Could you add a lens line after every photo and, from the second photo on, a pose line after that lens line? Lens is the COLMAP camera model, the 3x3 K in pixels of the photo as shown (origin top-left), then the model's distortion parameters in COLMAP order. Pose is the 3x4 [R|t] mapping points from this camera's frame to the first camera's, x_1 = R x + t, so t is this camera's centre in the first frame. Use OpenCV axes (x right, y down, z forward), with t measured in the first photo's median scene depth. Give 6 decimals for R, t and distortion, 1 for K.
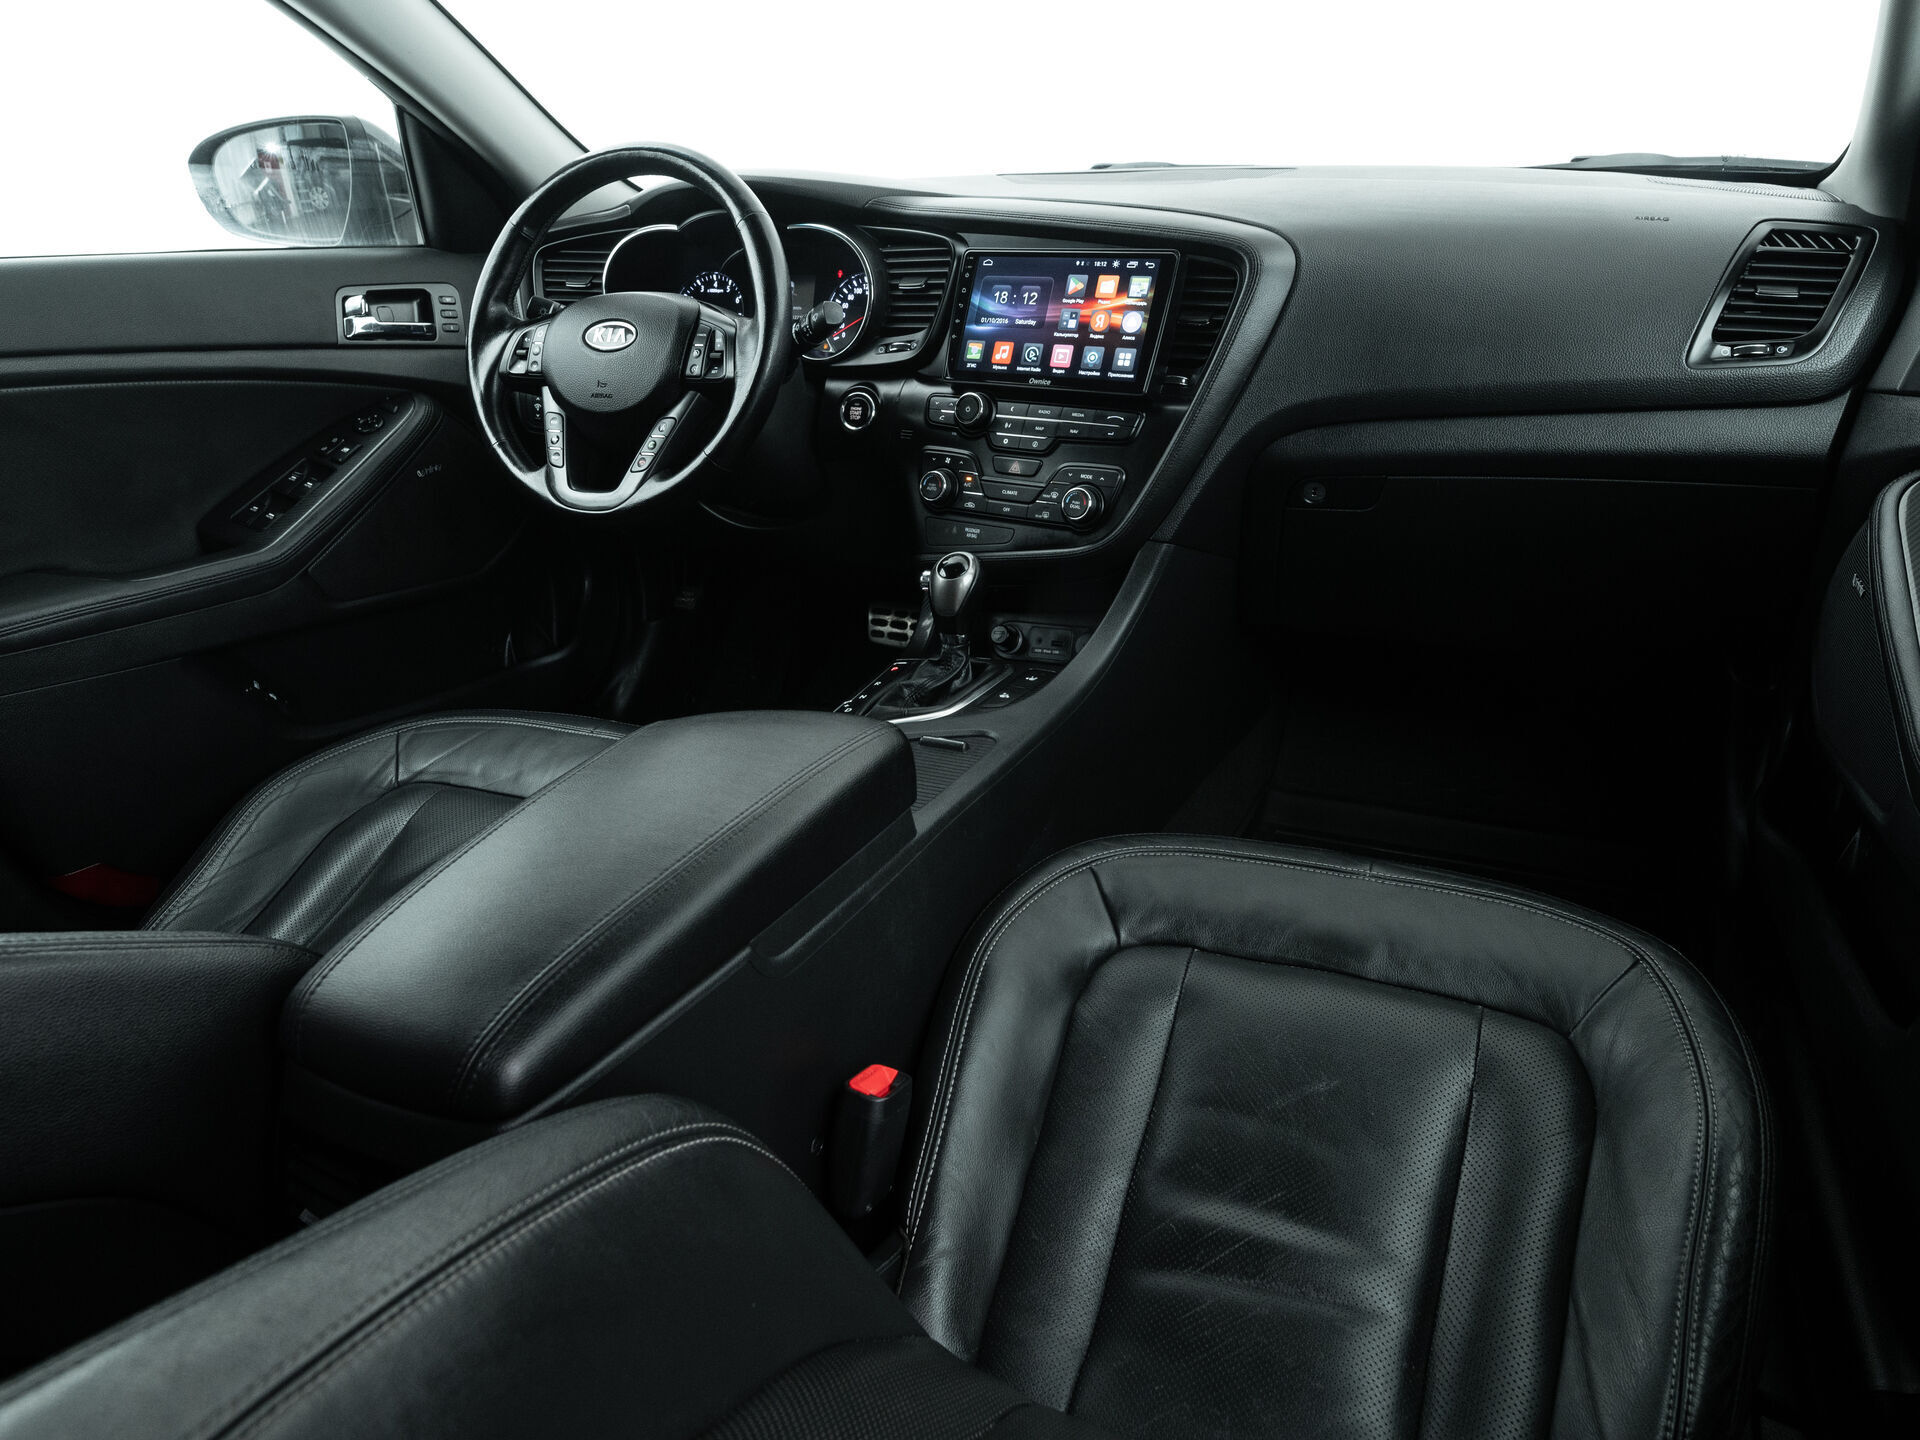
lens RADIAL K [[1271.5, 0, 978.5], [0, 1271.5, 720.5], [0, 0, 1]] dist [-0.022132, -0.003109]
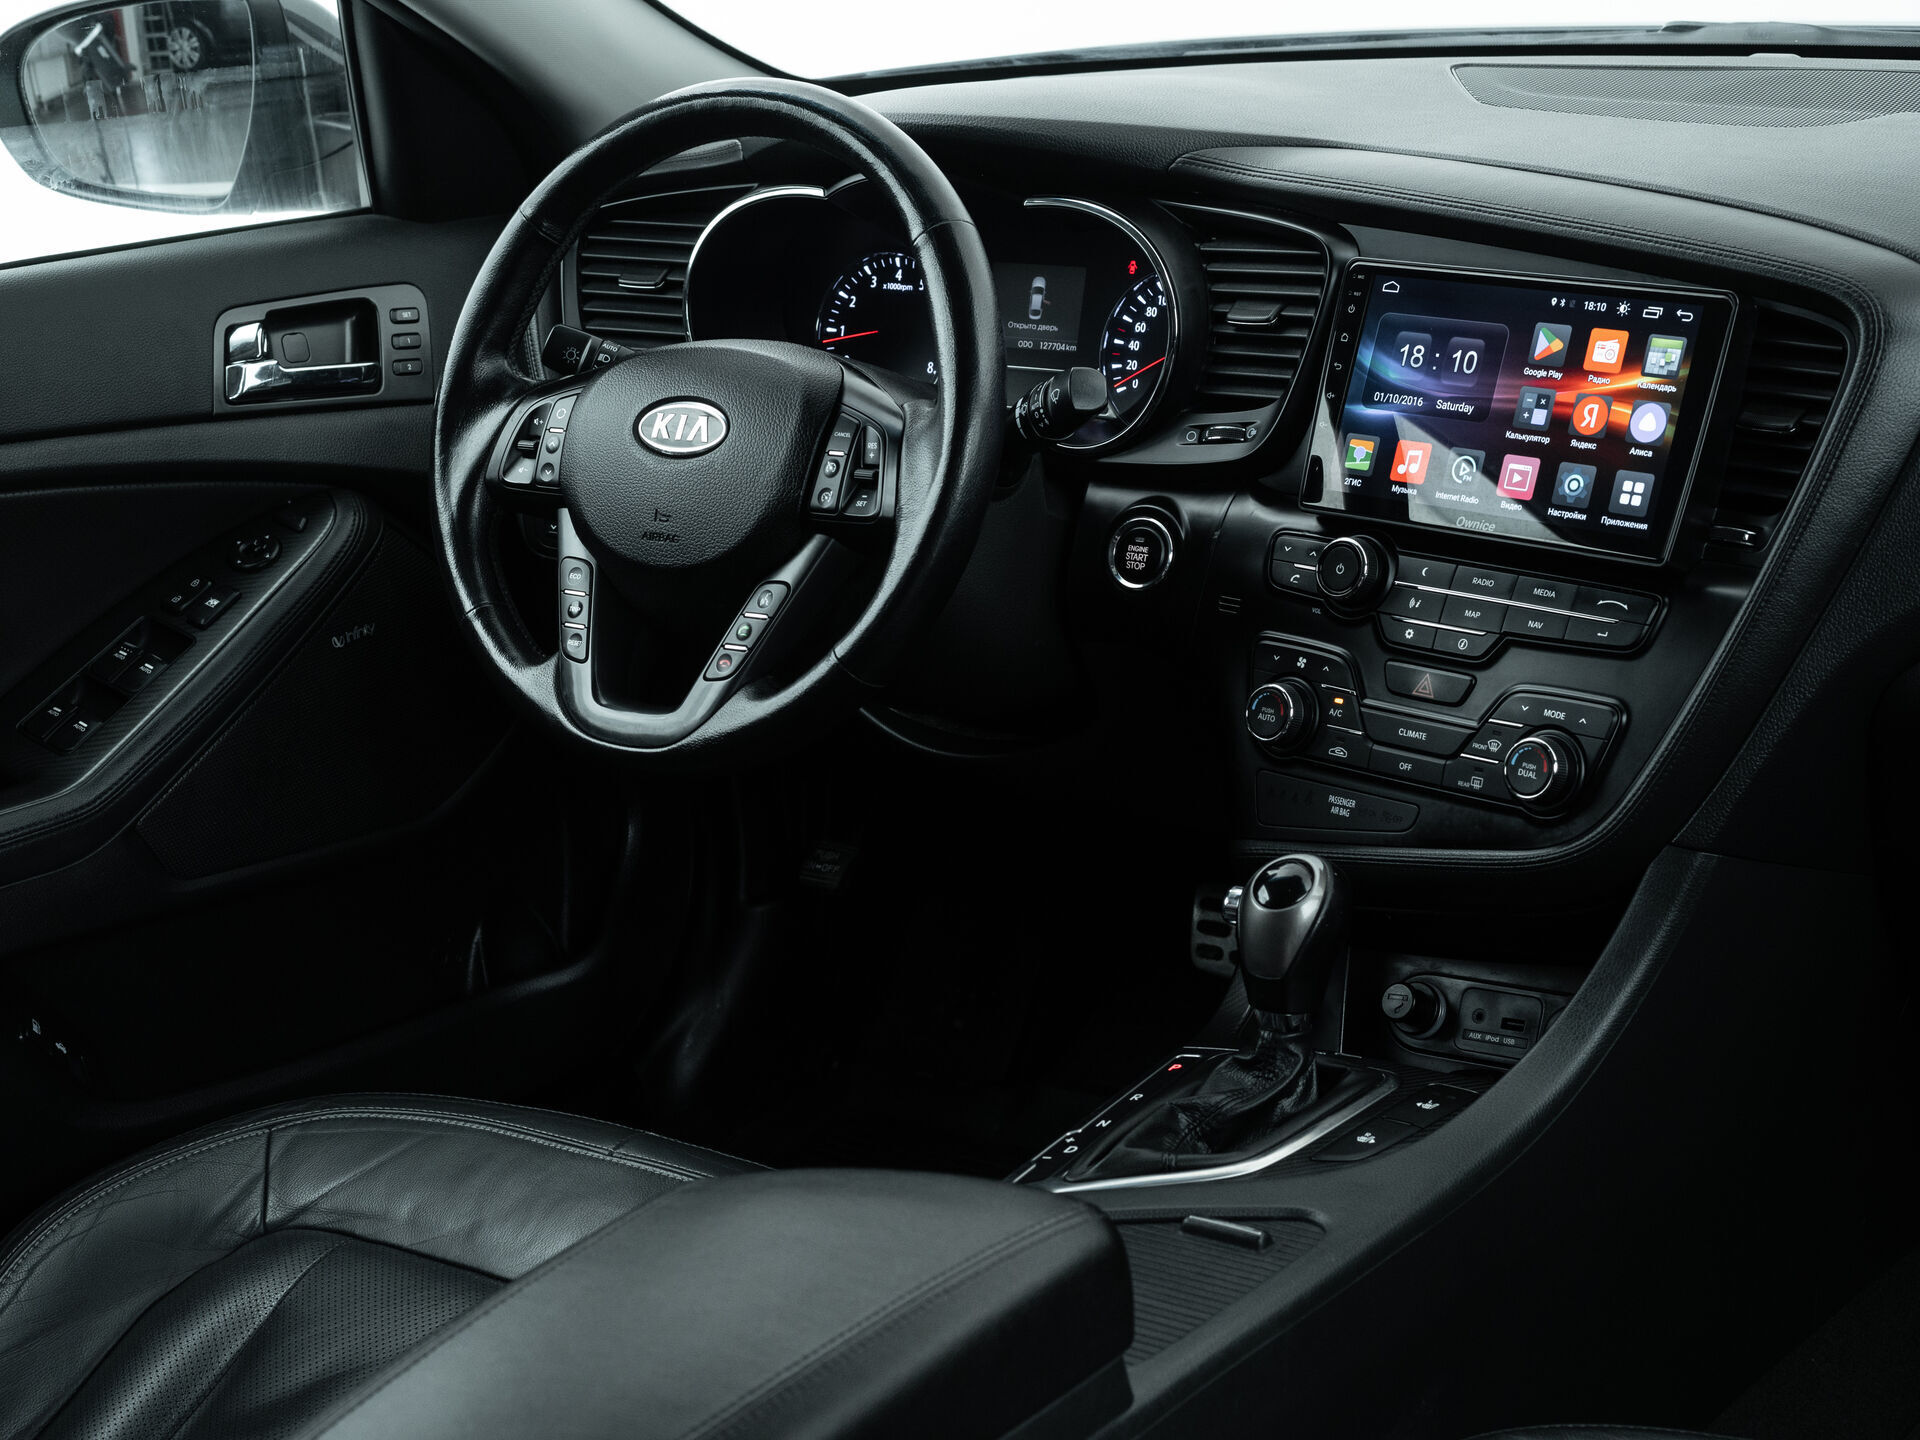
lens RADIAL K [[3256.5, 0, 960.0], [0, 3256.5, 720.0], [0, 0, 1]] dist [-0.107050, -0.101369]
pose [[0.976925, 0.028499, -0.211672, 0.122464], [-0.048918, 0.994569, -0.091863, -0.054574], [0.207904, 0.100097, 0.973014, -0.315211]]
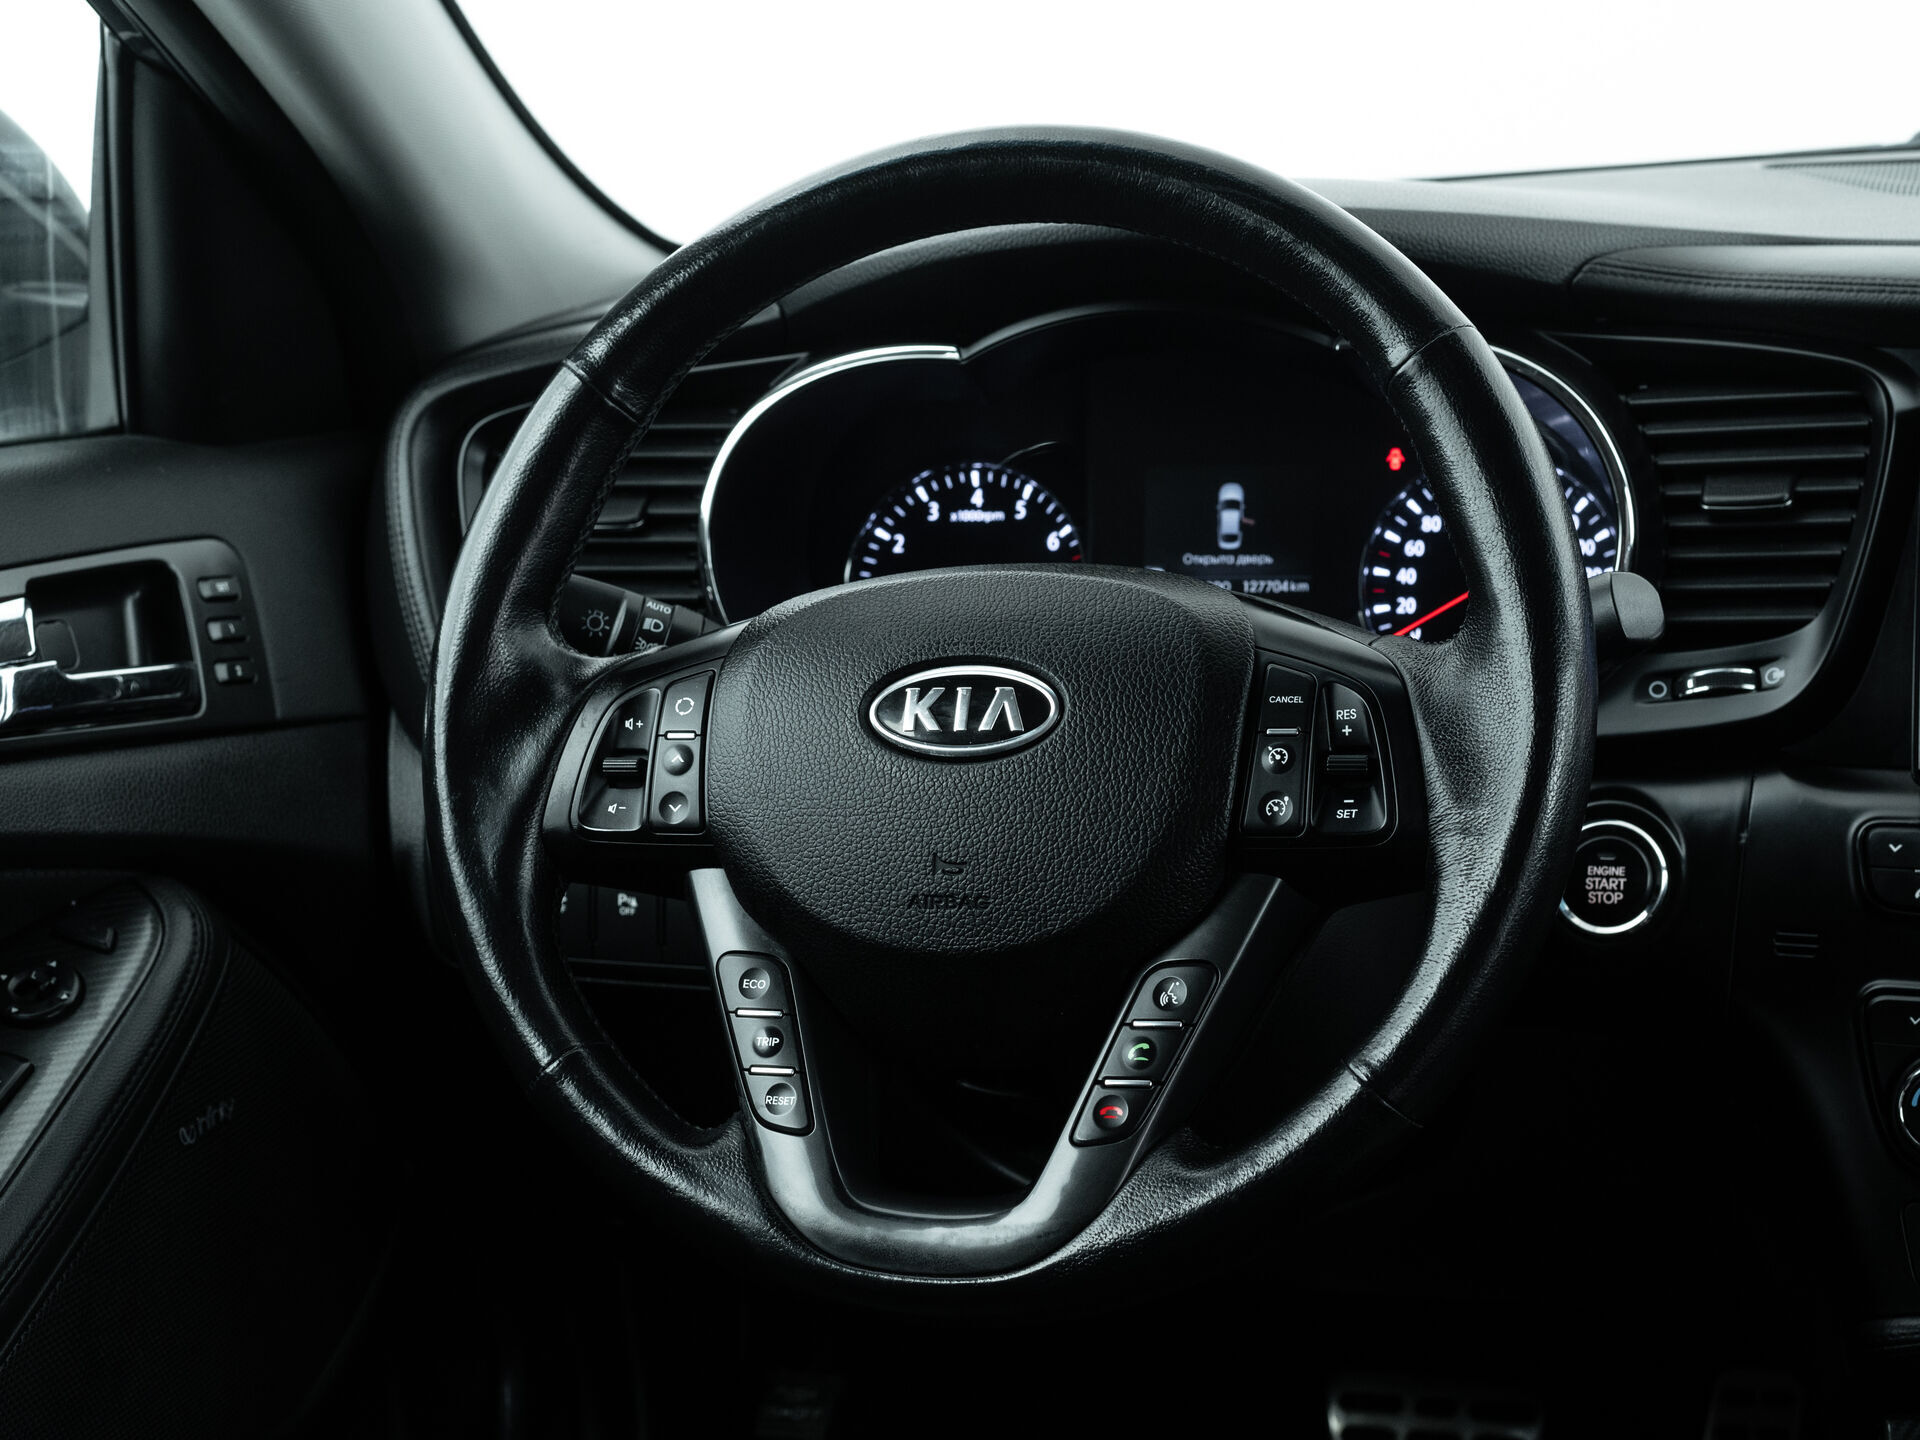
lens RADIAL K [[3256.5, 0, 960.0], [0, 3256.5, 720.0], [0, 0, 1]] dist [-0.107050, -0.101369]
pose [[0.995153, -0.052559, 0.083116, -0.349225], [0.069055, 0.975238, -0.210103, -0.128313], [-0.070015, 0.214824, 0.974140, 0.208110]]
